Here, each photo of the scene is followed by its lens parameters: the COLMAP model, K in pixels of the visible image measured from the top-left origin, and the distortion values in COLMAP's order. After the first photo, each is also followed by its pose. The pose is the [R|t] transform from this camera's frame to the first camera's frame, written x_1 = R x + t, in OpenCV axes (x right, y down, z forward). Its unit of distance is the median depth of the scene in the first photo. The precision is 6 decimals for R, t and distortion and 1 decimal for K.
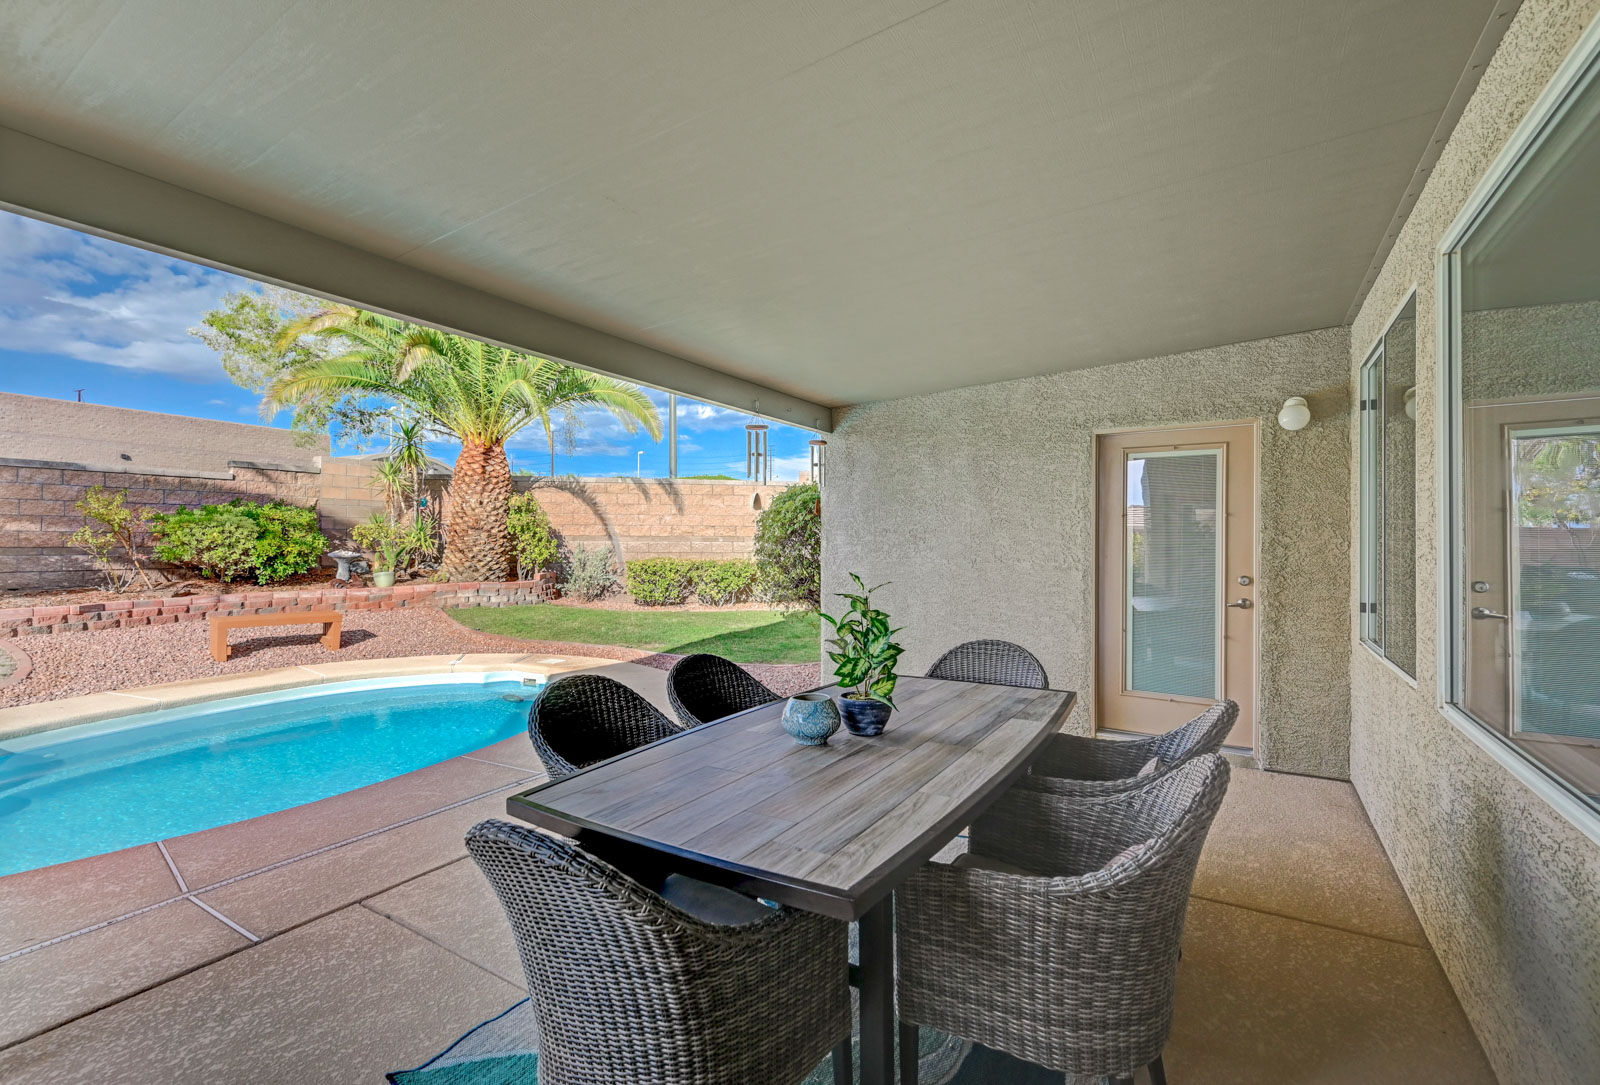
lens RADIAL K [[701.5, 0, 789.2], [0, 701.5, 539.4], [0, 0, 1]] dist [-0.006644, -0.000171]
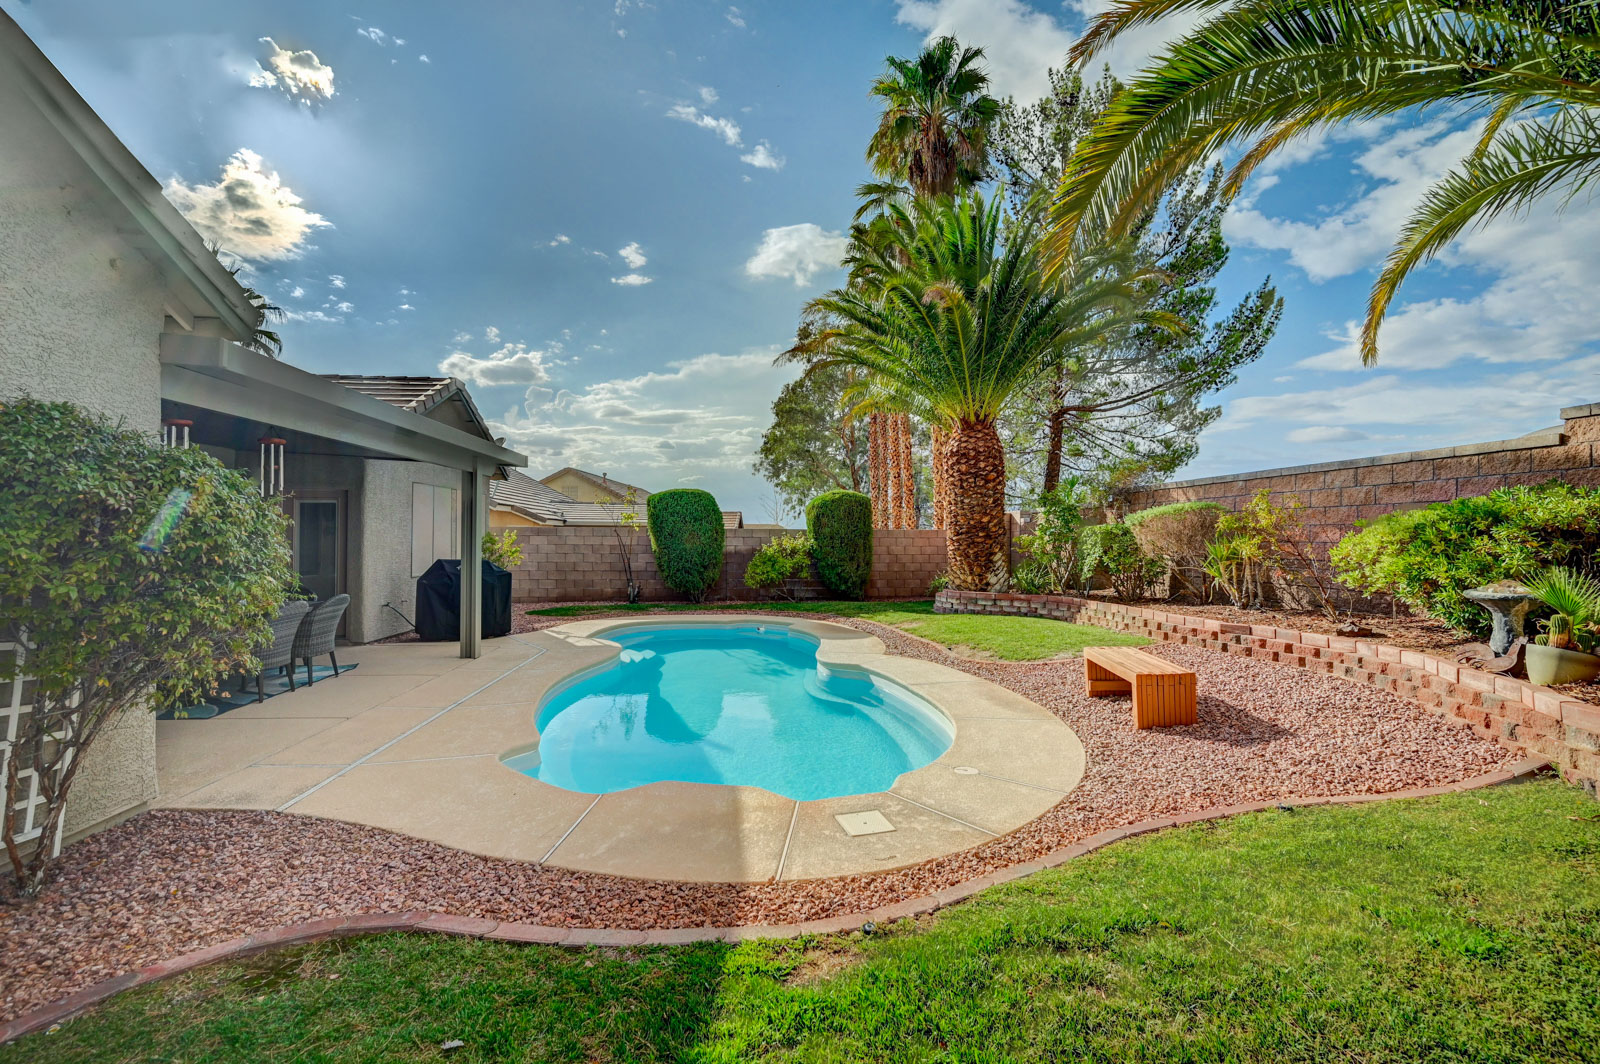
lens RADIAL K [[680.2, 0, 802.0], [0, 680.2, 533.0], [0, 0, 1]] dist [-0.000210, 0.000427]
pose [[-0.796074, -0.012833, -0.605064, -0.033786], [-0.007731, 0.999909, -0.011036, -0.007931], [0.605150, -0.004108, -0.796101, 1.152500]]
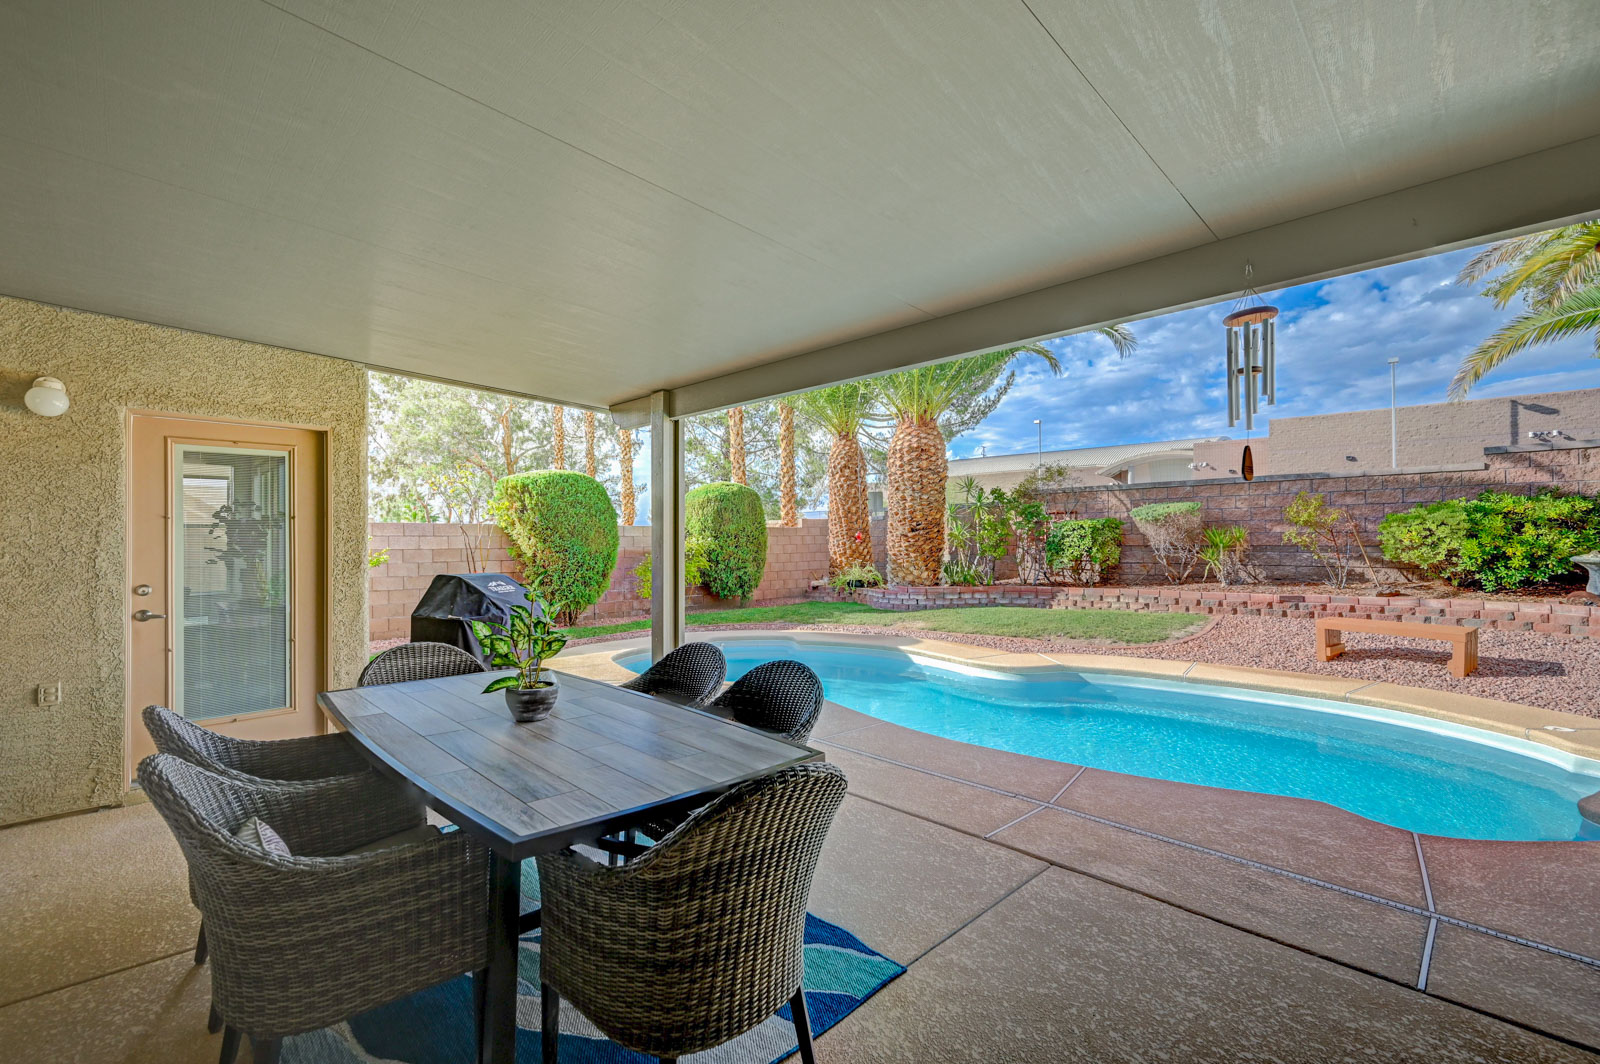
lens RADIAL K [[680.2, 0, 794.3], [0, 680.2, 542.9], [0, 0, 1]] dist [-0.000210, 0.000427]
pose [[-0.237688, 0.002535, -0.971338, 0.251957], [0.007451, 0.999972, 0.000786, -0.000888], [0.971313, -0.007051, -0.237701, 0.395780]]
